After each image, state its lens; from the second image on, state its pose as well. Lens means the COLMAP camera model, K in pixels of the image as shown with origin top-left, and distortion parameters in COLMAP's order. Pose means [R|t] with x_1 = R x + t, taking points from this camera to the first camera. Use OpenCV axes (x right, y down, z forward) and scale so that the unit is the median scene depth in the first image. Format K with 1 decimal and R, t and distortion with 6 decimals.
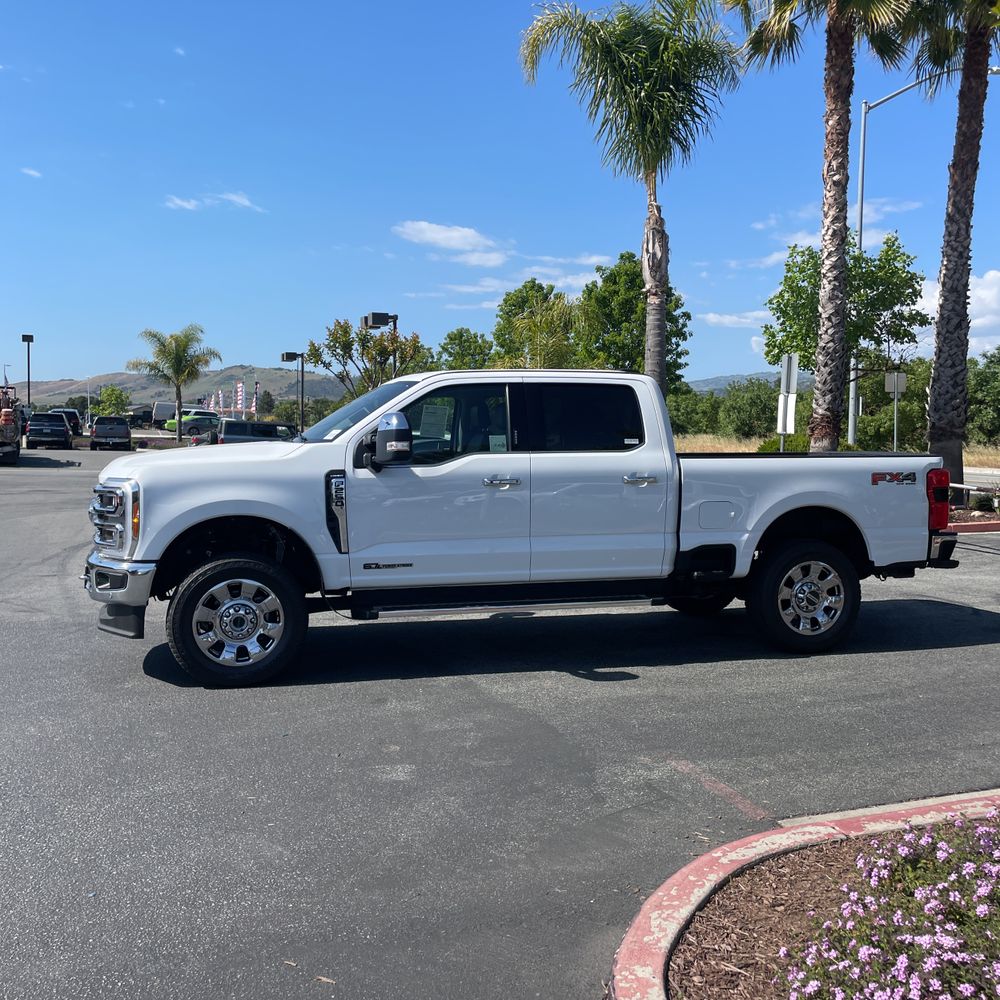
lens RADIAL K [[1021.0, 0, 506.7], [0, 1021.0, 484.1], [0, 0, 1]] dist [0.102191, -0.169326]
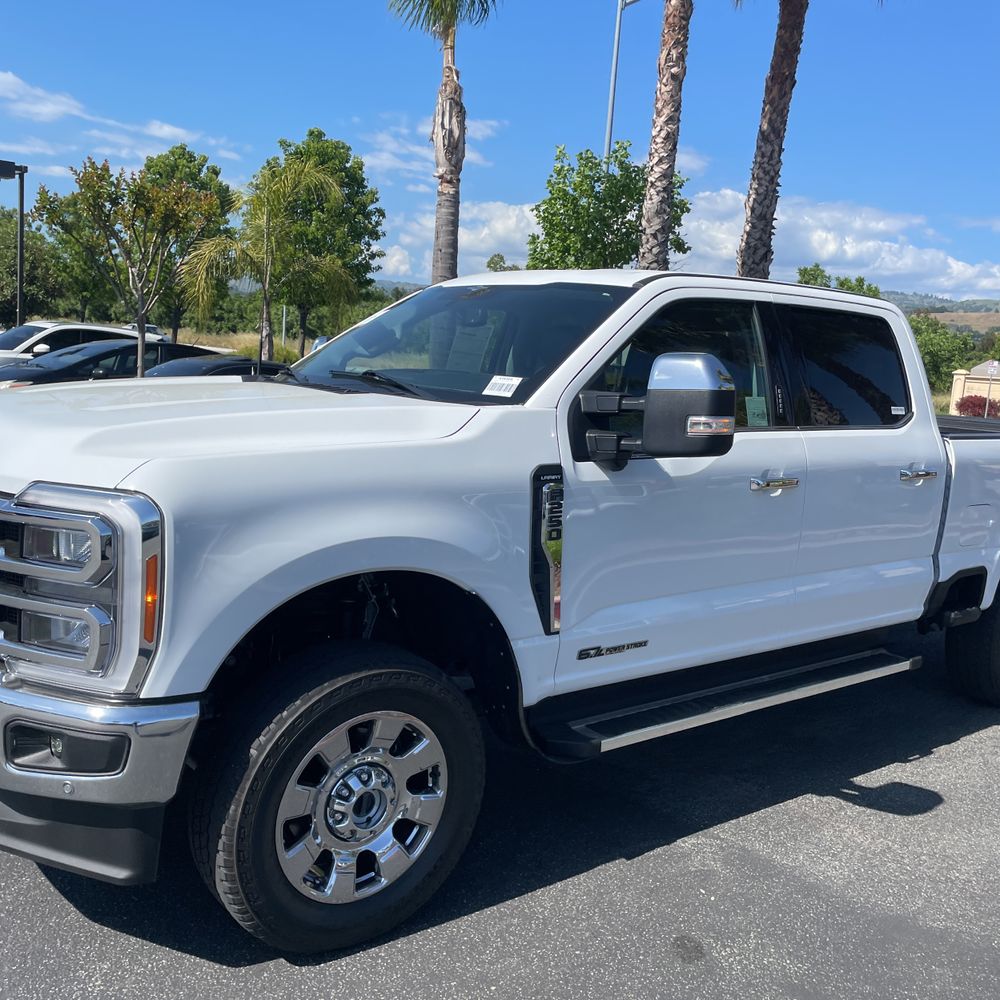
lens RADIAL K [[1008.8, 0, 511.7], [0, 1008.8, 489.8], [0, 0, 1]] dist [0.113332, -0.183499]
pose [[0.915714, 0.001679, 0.401826, -0.152419], [-0.042220, 0.994858, 0.092057, -0.018461], [-0.399606, -0.101263, 0.911077, 0.234135]]
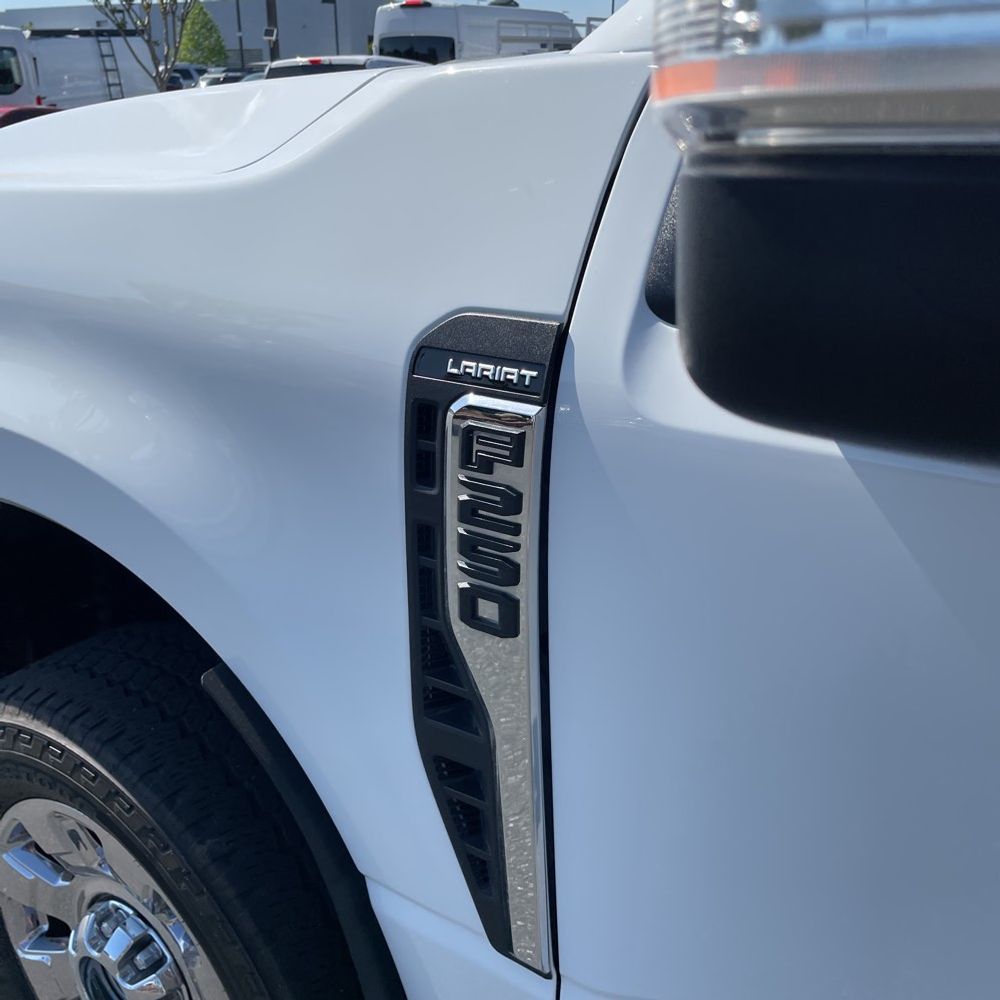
lens RADIAL K [[1010.1, 0, 497.4], [0, 1010.1, 486.7], [0, 0, 1]] dist [0.093305, -0.132444]
pose [[0.636098, 0.259375, -0.726708, -0.033654], [-0.024365, 0.948091, 0.317063, -0.012775], [0.771224, -0.183976, 0.609399, 0.380031]]
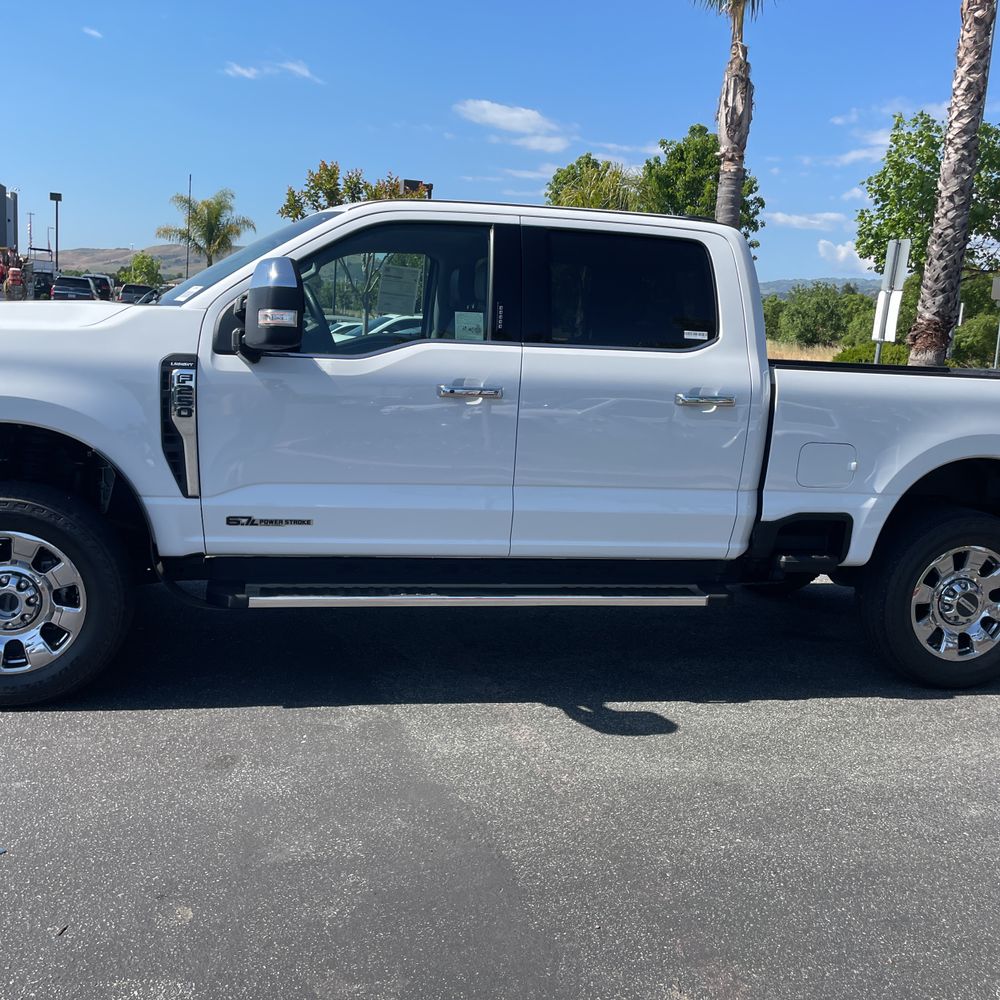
lens RADIAL K [[1010.1, 0, 497.4], [0, 1010.1, 486.7], [0, 0, 1]] dist [0.093305, -0.132444]
pose [[0.996701, 0.063955, -0.049968, 0.018583], [-0.058256, 0.992421, 0.108202, -0.005014], [0.056509, -0.104934, 0.992872, 0.175103]]
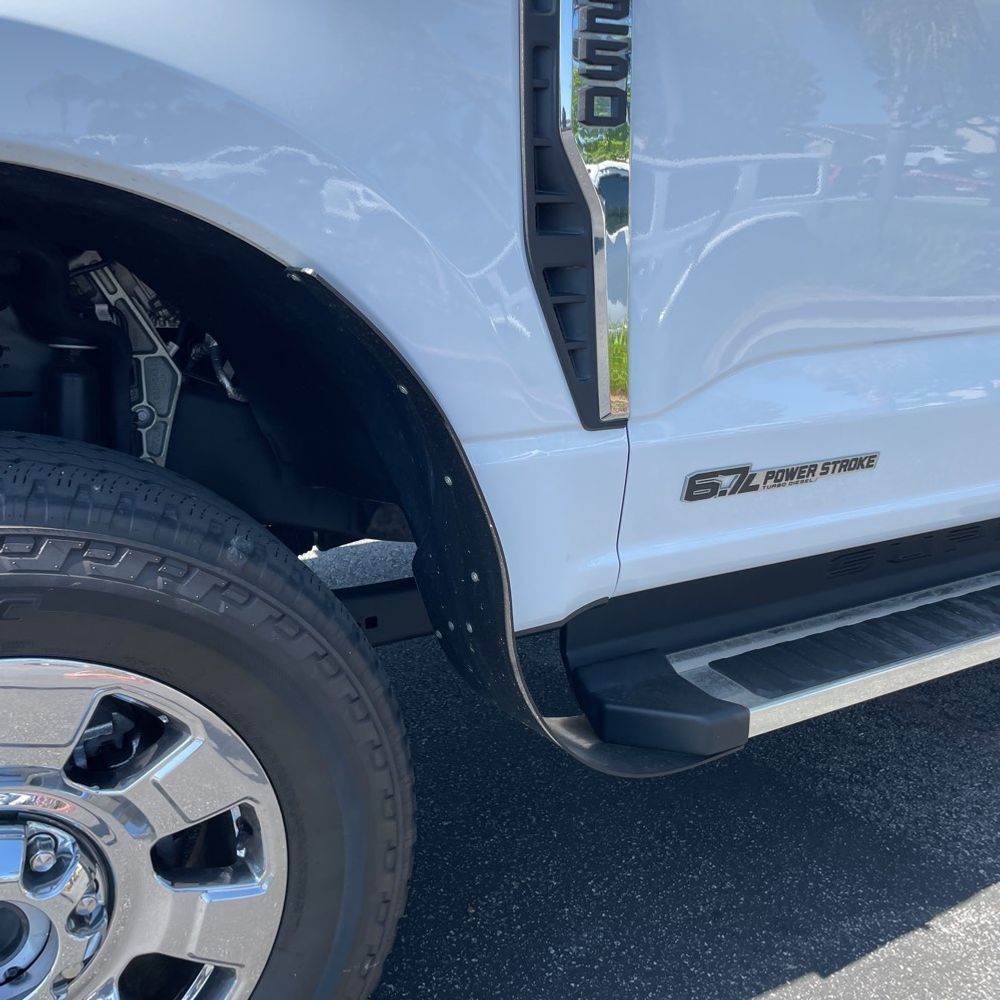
lens RADIAL K [[986.2, 0, 500.4], [0, 986.2, 481.9], [0, 0, 1]] dist [0.083123, -0.103973]
pose [[0.968298, -0.055069, 0.243653, -0.088728], [-0.000903, 0.974619, 0.223868, 0.016332], [-0.249797, -0.216991, 0.943672, 0.346684]]
